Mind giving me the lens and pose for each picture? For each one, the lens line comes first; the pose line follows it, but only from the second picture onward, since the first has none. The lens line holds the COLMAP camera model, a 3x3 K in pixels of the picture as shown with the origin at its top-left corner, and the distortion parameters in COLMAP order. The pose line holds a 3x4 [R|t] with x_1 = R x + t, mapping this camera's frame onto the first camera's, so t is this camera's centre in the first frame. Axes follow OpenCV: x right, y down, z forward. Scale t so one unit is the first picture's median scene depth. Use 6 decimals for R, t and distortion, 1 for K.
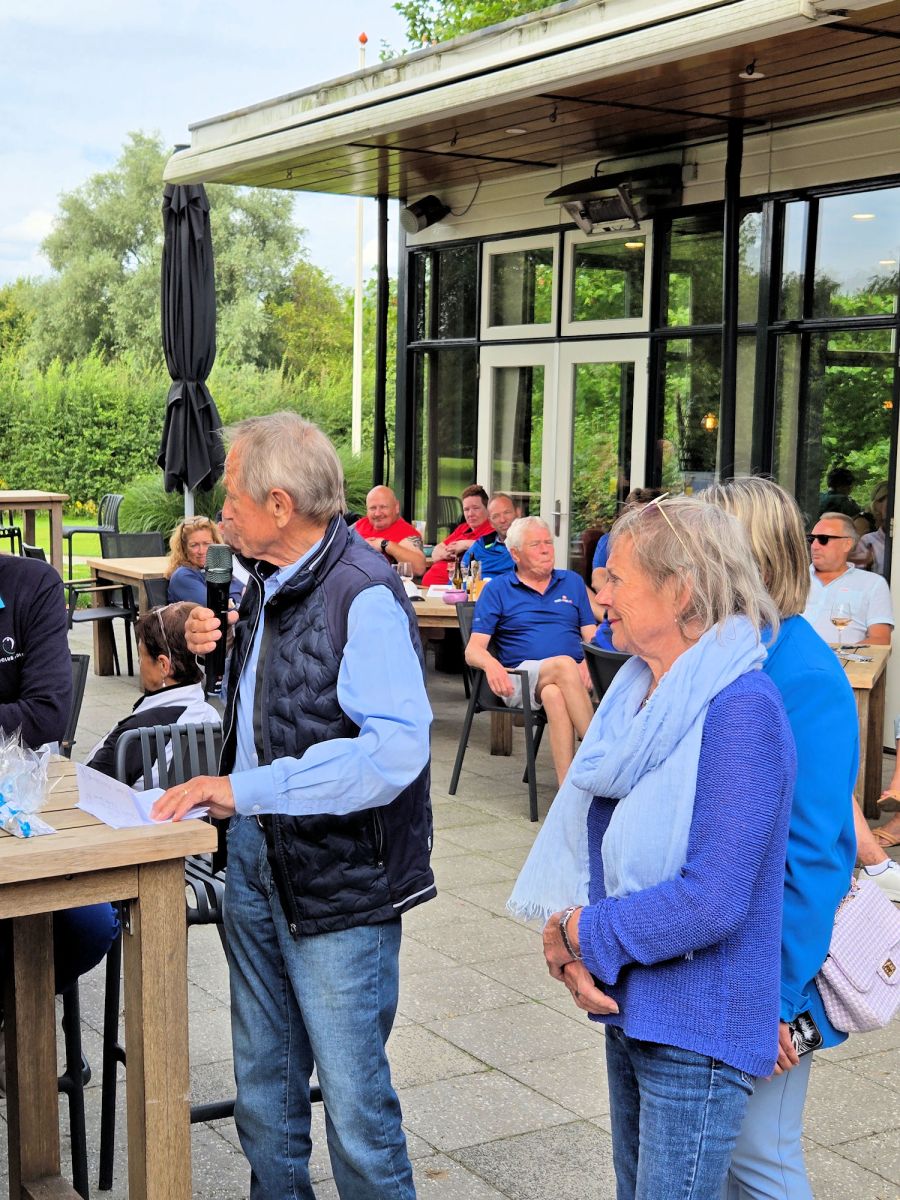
lens RADIAL K [[1801.9, 0, 435.4], [0, 1801.9, 622.0], [0, 0, 1]] dist [0.089781, -0.173445]
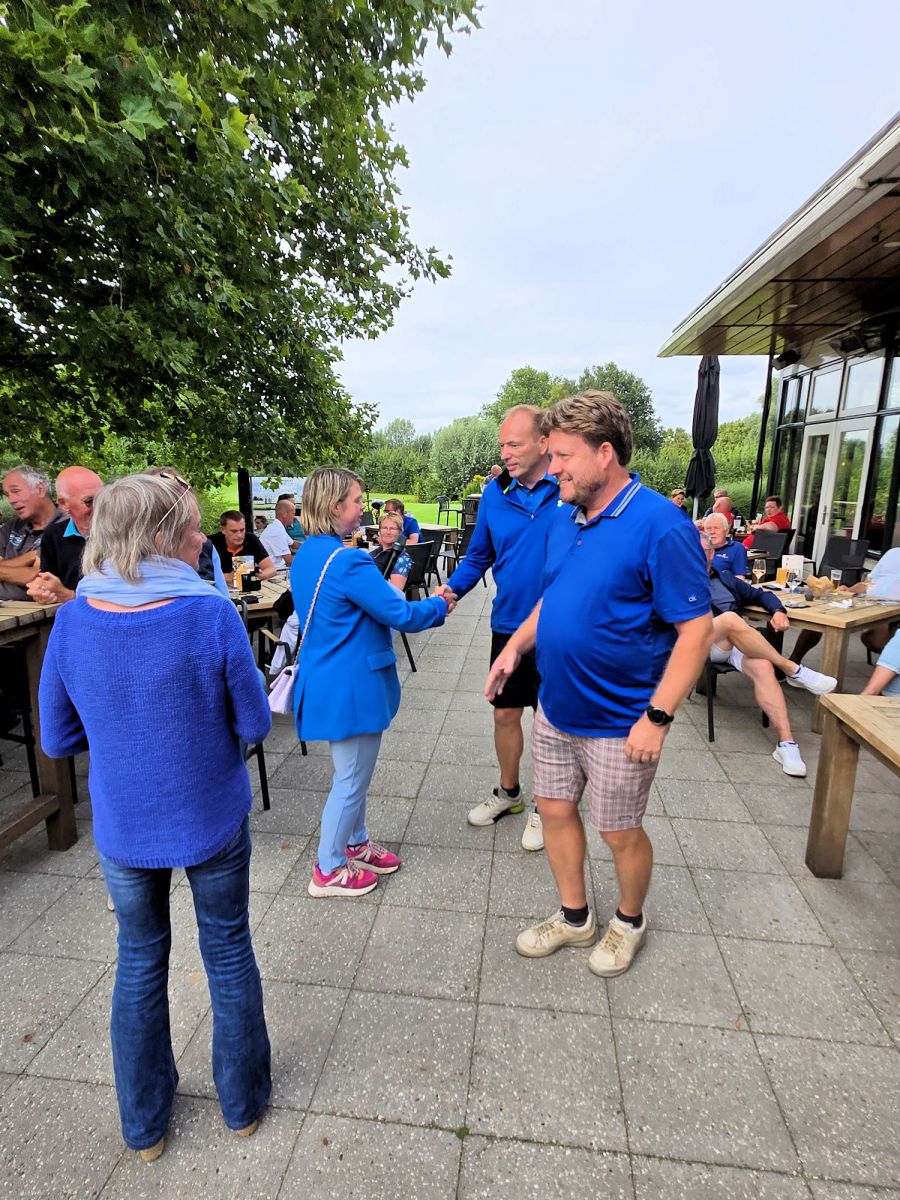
lens RADIAL K [[649.4, 0, 464.3], [0, 649.4, 599.3], [0, 0, 1]] dist [0.018088, -0.016307]
pose [[0.786809, 0.121872, -0.605044, 0.192471], [-0.071988, 0.991741, 0.106149, -0.014440], [0.612984, -0.039963, 0.789084, 0.211960]]
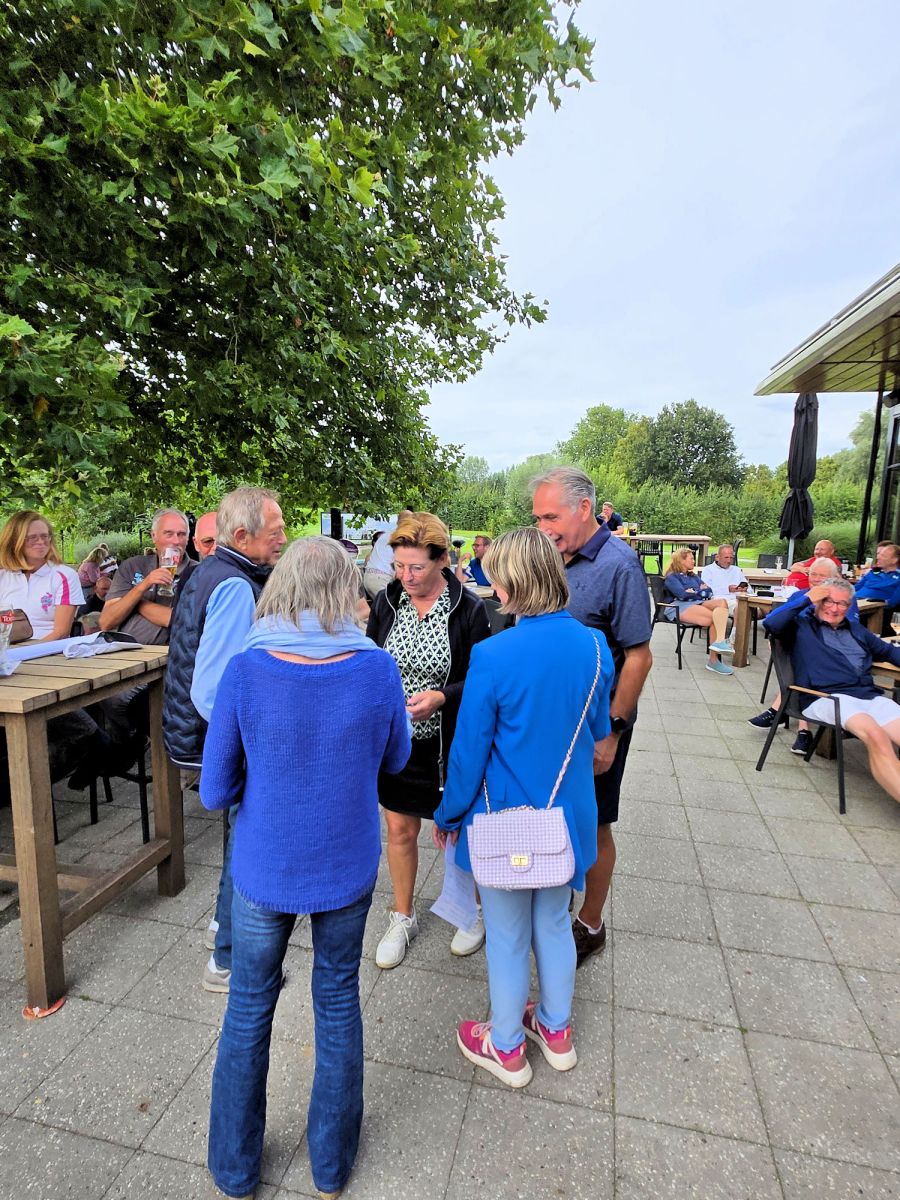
lens RADIAL K [[649.4, 0, 464.3], [0, 649.4, 599.3], [0, 0, 1]] dist [0.018088, -0.016307]
pose [[0.715137, 0.102588, -0.691415, 0.172334], [-0.084185, 0.994612, 0.060502, -0.018758], [0.693896, 0.014939, 0.719920, 0.207606]]
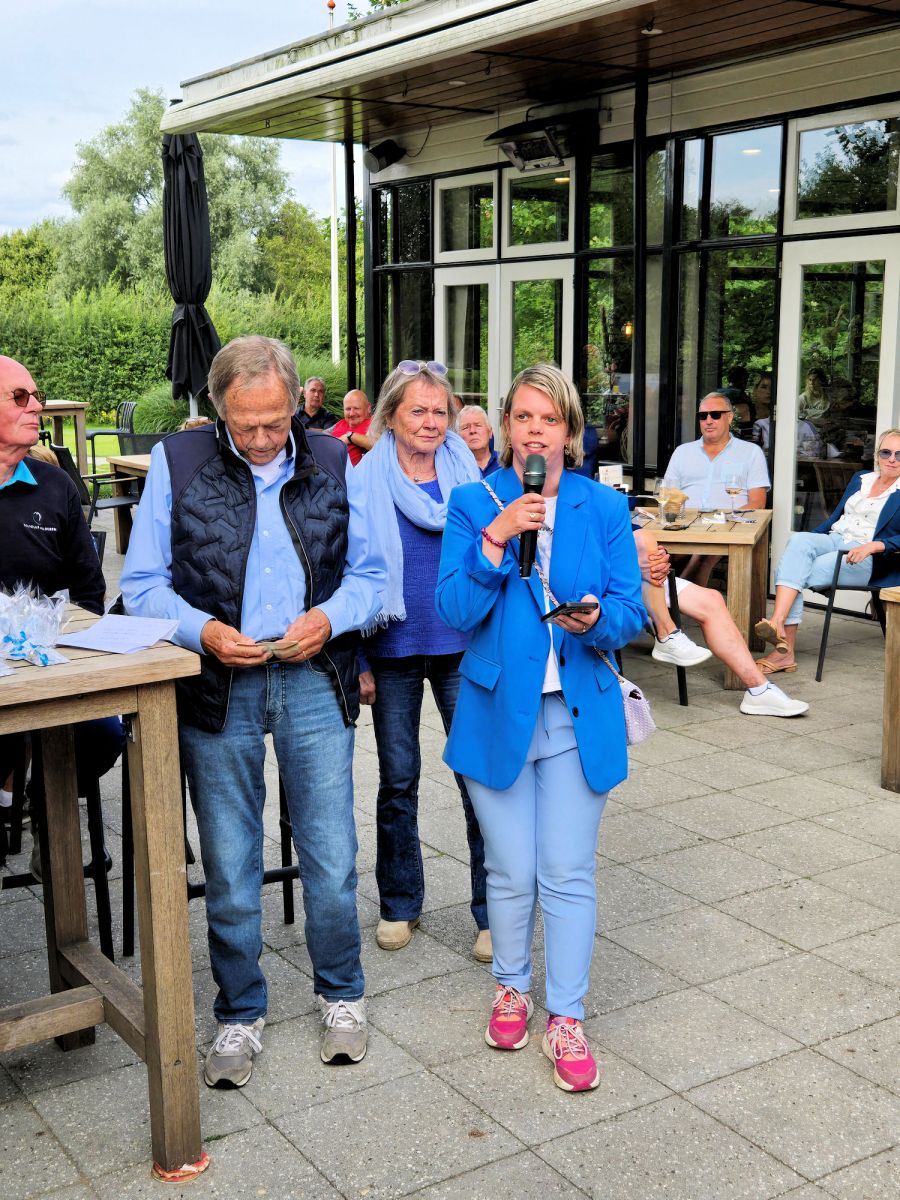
lens RADIAL K [[1522.0, 0, 460.0], [0, 1522.0, 596.1], [0, 0, 1]] dist [0.063360, -0.044111]
pose [[0.999244, -0.025888, 0.028993, 0.007437], [0.024175, 0.998027, 0.057940, 0.004414], [-0.030436, -0.057195, 0.997899, -0.013124]]
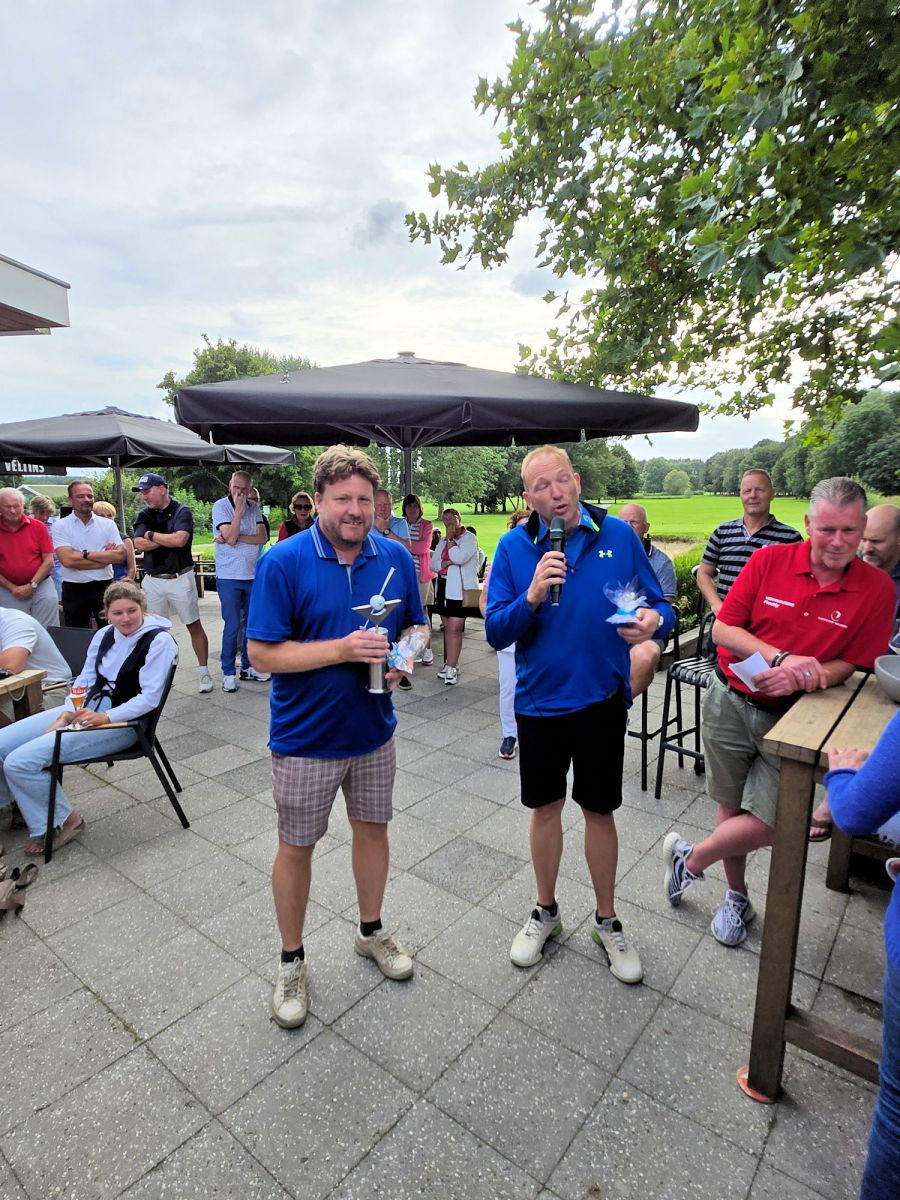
lens RADIAL K [[649.4, 0, 464.3], [0, 649.4, 599.3], [0, 0, 1]] dist [0.018088, -0.016307]
pose [[-0.936558, 0.041923, -0.347997, 0.087287], [-0.057887, 0.960690, 0.271523, -0.041262], [0.345700, 0.274442, -0.897315, 0.356575]]
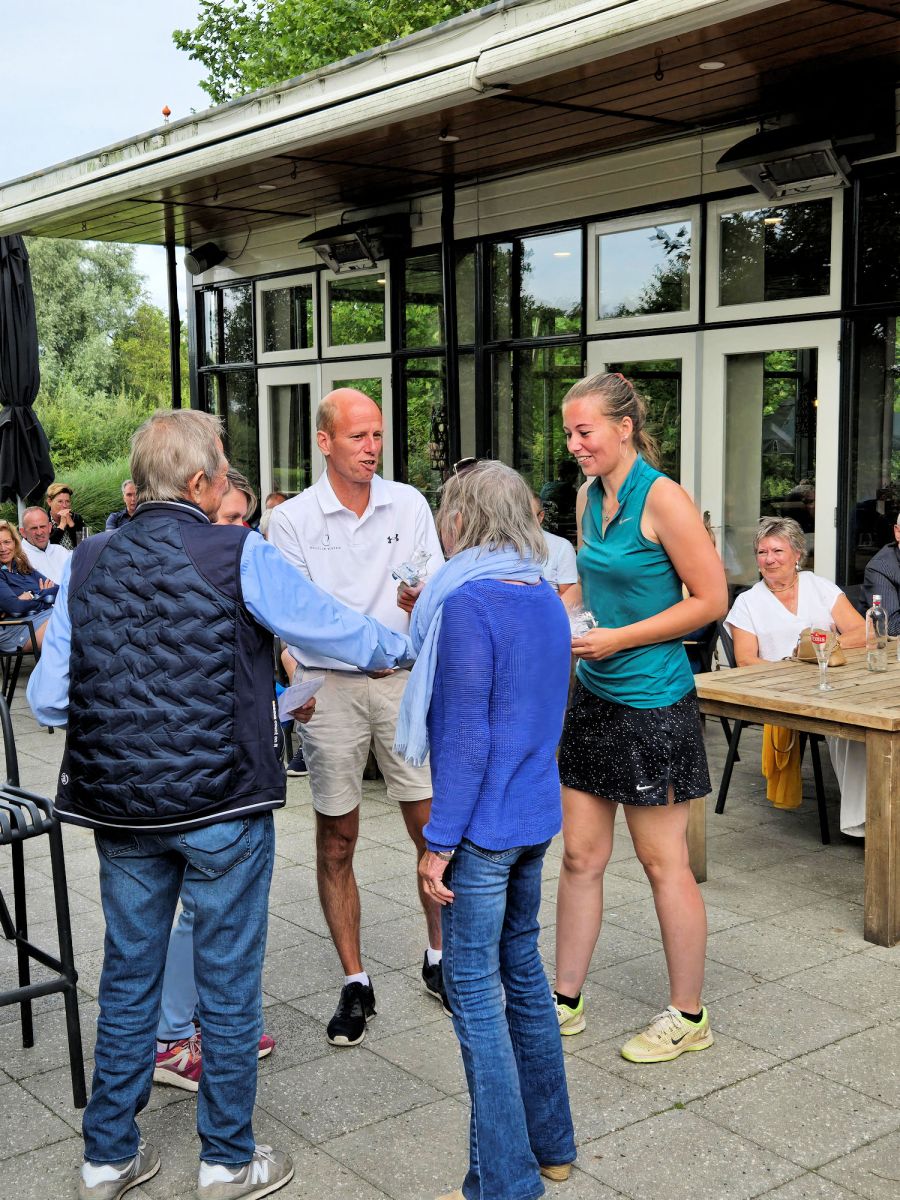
lens RADIAL K [[1522.0, 0, 460.0], [0, 1522.0, 596.1], [0, 0, 1]] dist [0.063360, -0.044111]
pose [[0.992570, -0.044495, 0.113248, 0.038064], [0.045070, 0.998981, -0.002516, 0.005066], [-0.113021, 0.007601, 0.993564, -0.009338]]
